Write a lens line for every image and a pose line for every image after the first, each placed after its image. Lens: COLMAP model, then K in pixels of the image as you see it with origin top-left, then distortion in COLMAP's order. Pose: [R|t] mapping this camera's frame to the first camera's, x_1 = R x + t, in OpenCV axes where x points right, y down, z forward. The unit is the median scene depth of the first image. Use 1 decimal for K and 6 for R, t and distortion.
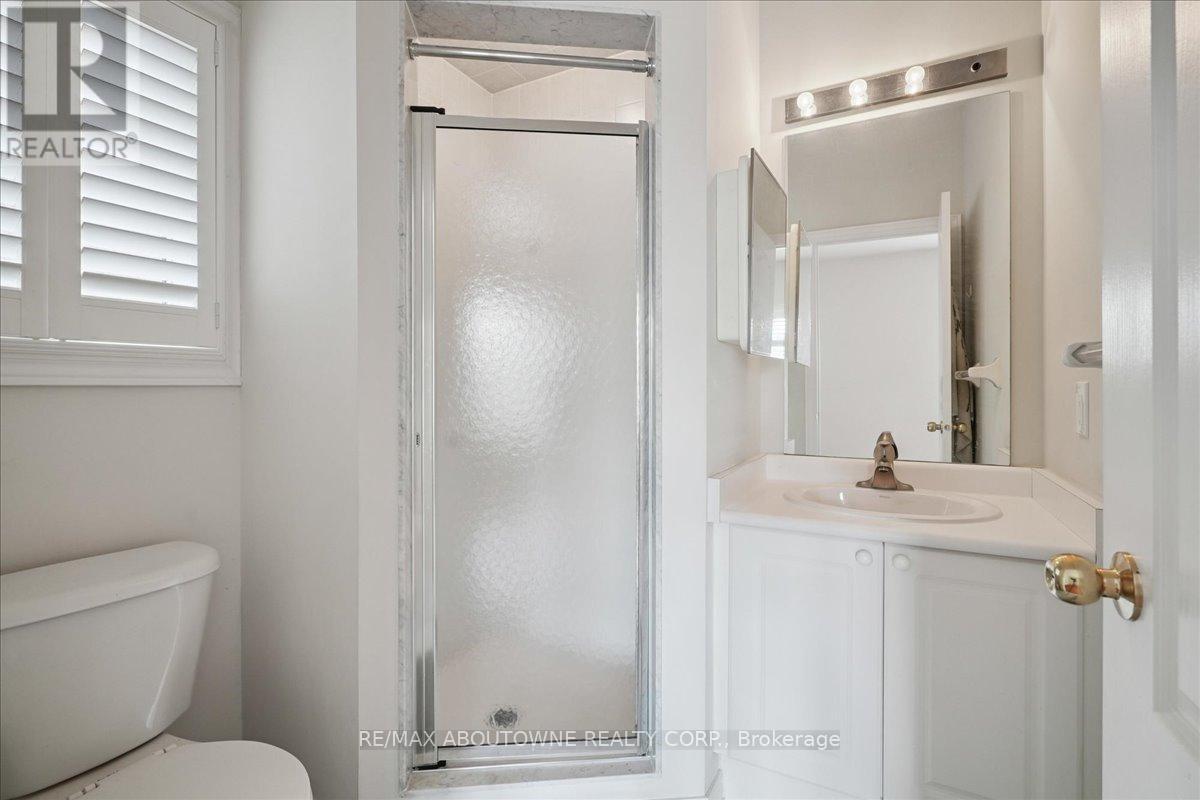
lens RADIAL K [[547.4, 0, 600.2], [0, 547.4, 389.4], [0, 0, 1]] dist [0.002131, -0.000057]
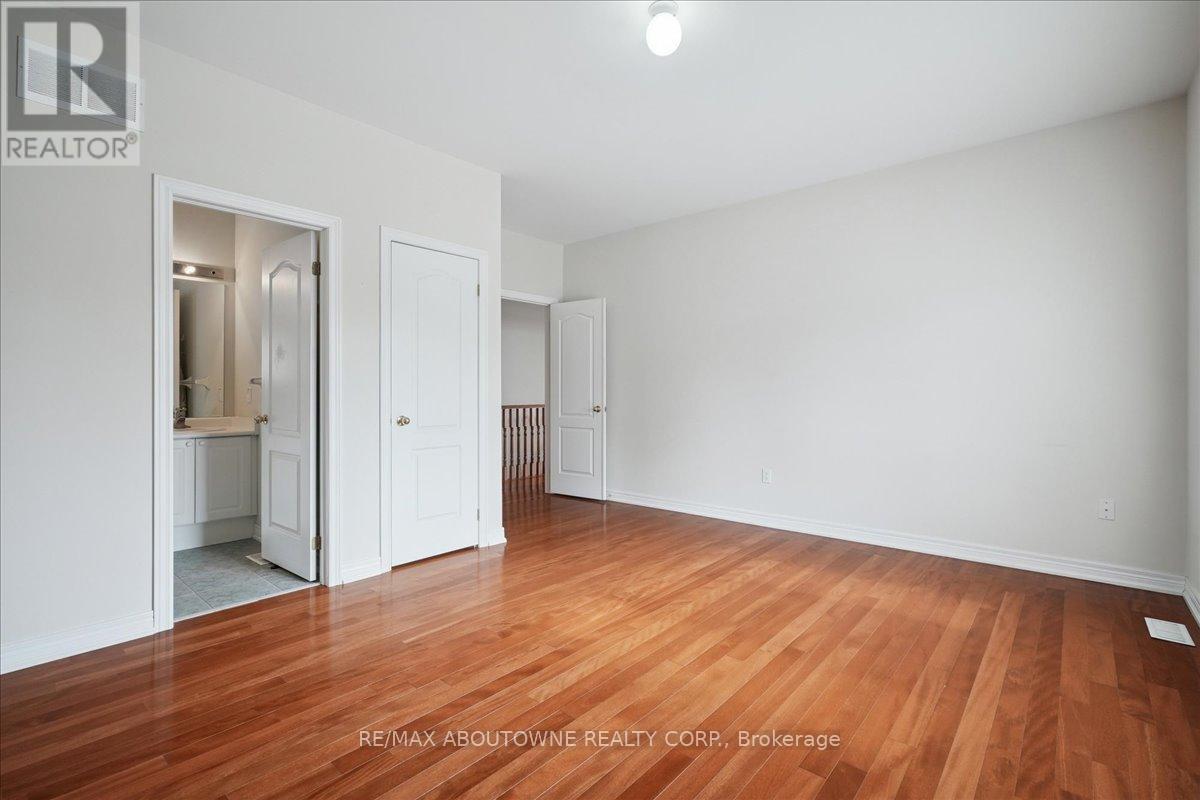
lens RADIAL K [[547.4, 0, 599.7], [0, 547.4, 392.5], [0, 0, 1]] dist [0.002131, -0.000057]
pose [[0.220321, 0.000350, 0.975427, -1.783531], [0.002341, 0.999997, -0.000888, 0.028266], [-0.975425, 0.002479, 0.220319, -1.702142]]
